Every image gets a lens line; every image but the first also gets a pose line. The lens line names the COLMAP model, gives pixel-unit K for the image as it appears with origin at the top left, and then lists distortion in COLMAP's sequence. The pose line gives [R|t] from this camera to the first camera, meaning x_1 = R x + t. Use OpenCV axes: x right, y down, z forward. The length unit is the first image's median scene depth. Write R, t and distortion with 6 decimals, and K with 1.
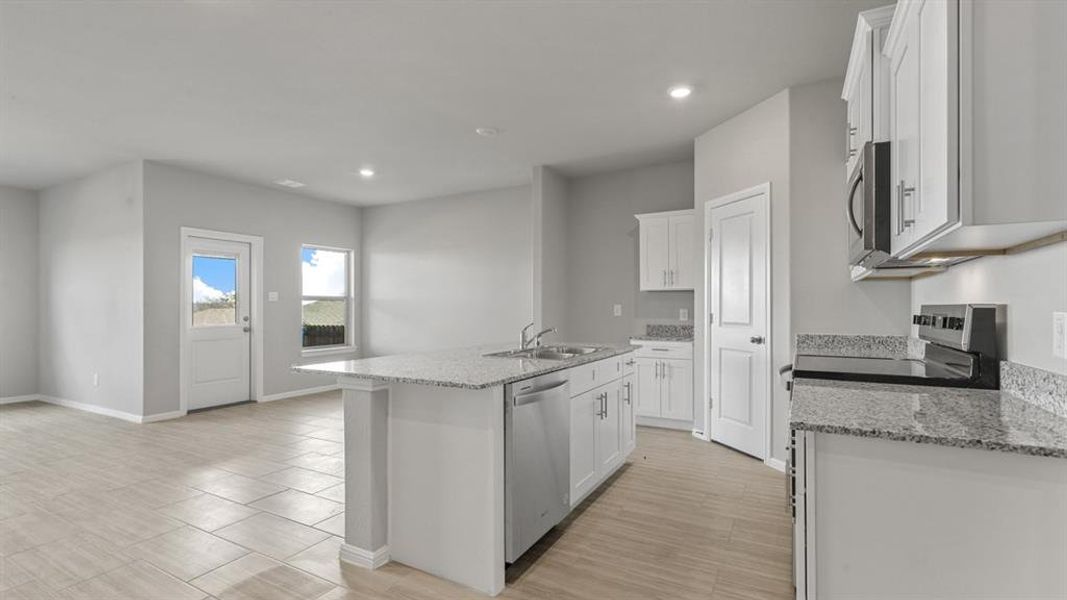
lens RADIAL K [[484.4, 0, 526.4], [0, 484.4, 305.9], [0, 0, 1]] dist [0.001991, 0.000187]
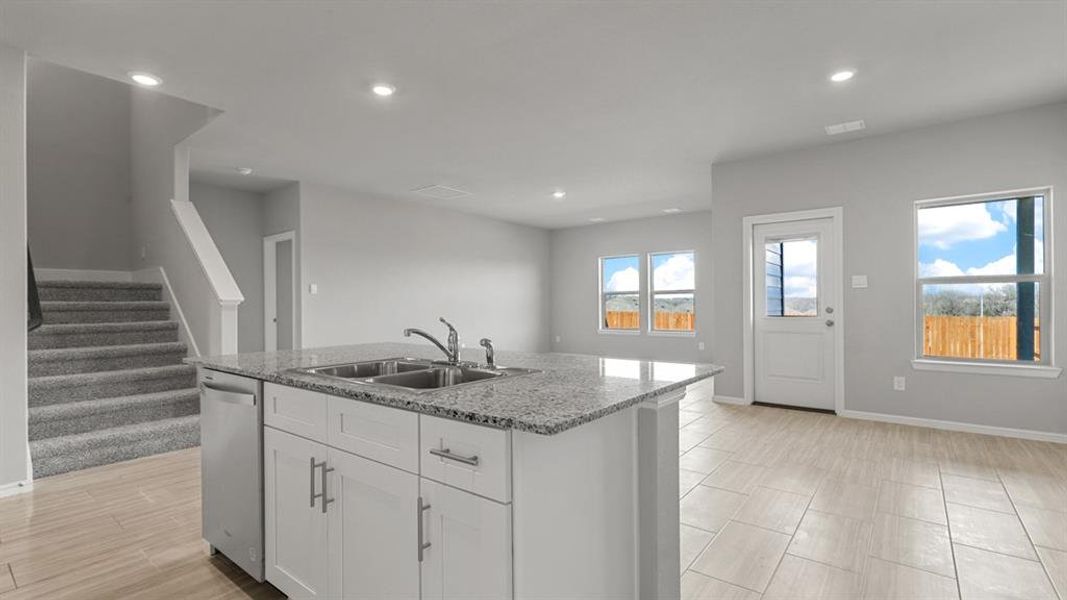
lens RADIAL K [[484.4, 0, 526.4], [0, 484.4, 305.9], [0, 0, 1]] dist [0.001991, 0.000187]
pose [[-0.164454, 0.002685, -0.986381, 0.318666], [0.007559, 0.999970, 0.001462, 0.014341], [0.986356, -0.007216, -0.164469, 0.634626]]
